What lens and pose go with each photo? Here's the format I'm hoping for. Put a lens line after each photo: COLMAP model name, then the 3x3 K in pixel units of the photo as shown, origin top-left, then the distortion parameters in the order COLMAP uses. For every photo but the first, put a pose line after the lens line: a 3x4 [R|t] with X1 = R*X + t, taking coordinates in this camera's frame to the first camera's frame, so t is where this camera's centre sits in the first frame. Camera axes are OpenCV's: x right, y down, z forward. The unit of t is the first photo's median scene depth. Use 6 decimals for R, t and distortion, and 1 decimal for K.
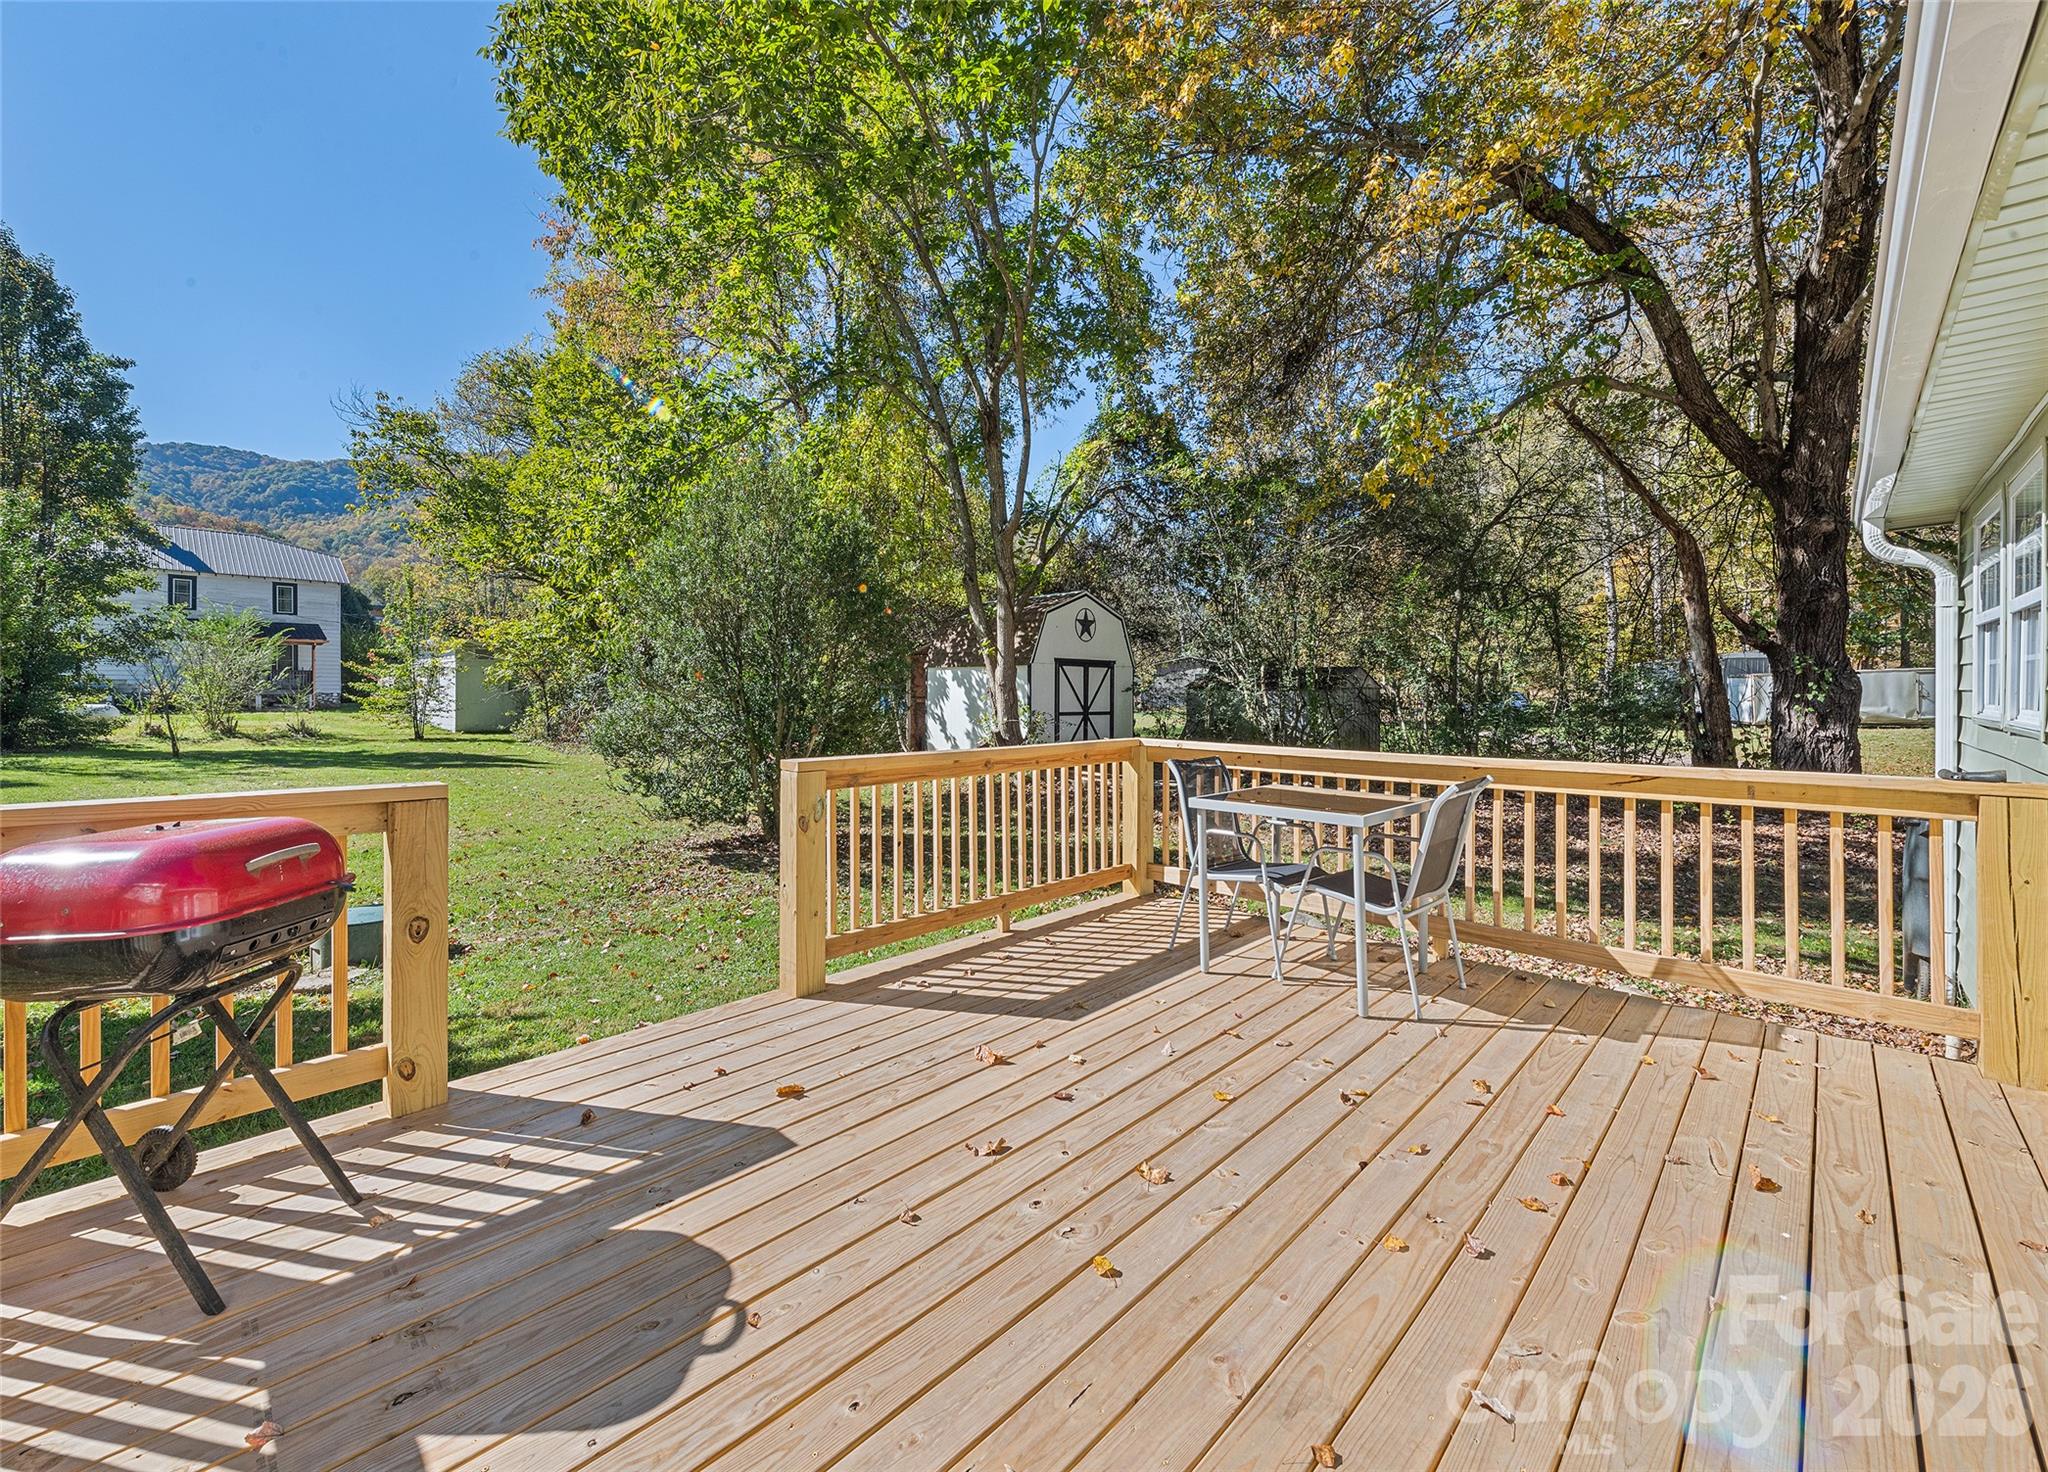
lens RADIAL K [[824.9, 0, 1017.9], [0, 824.9, 710.6], [0, 0, 1]] dist [0.000577, -0.004917]
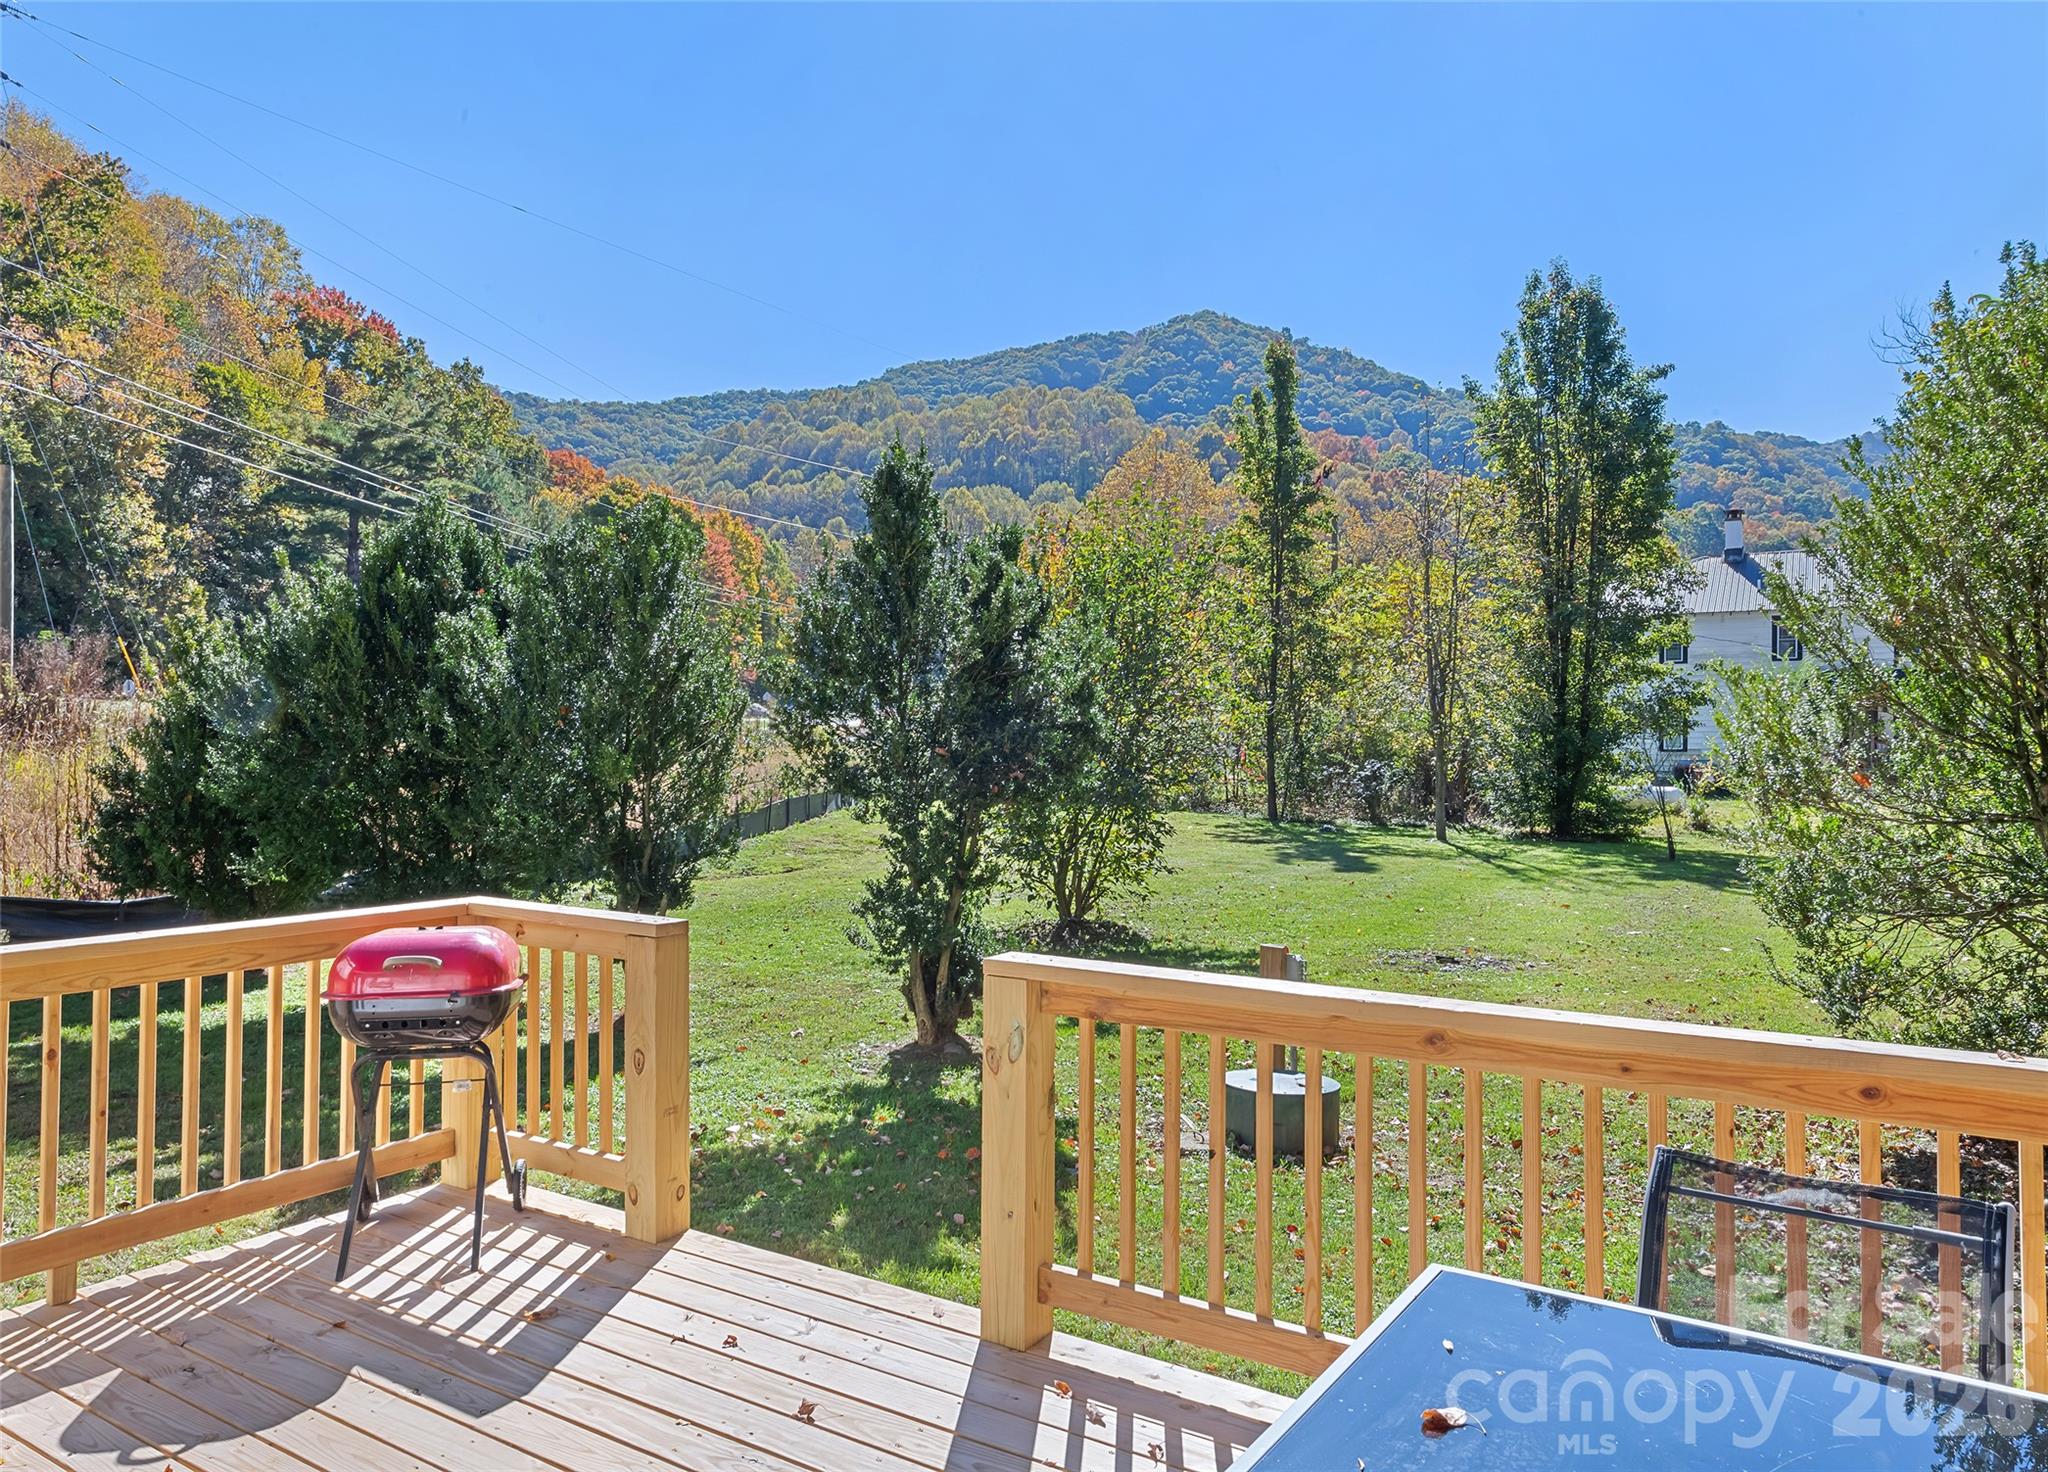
lens RADIAL K [[1348.8, 0, 1023.2], [0, 1348.8, 772.2], [0, 0, 1]] dist [0.007477, -0.003992]
pose [[0.187975, 0.008911, -0.982133, 1.127094], [-0.025433, 0.999668, 0.004203, -0.131820], [0.981844, 0.024189, 0.188140, 1.246423]]
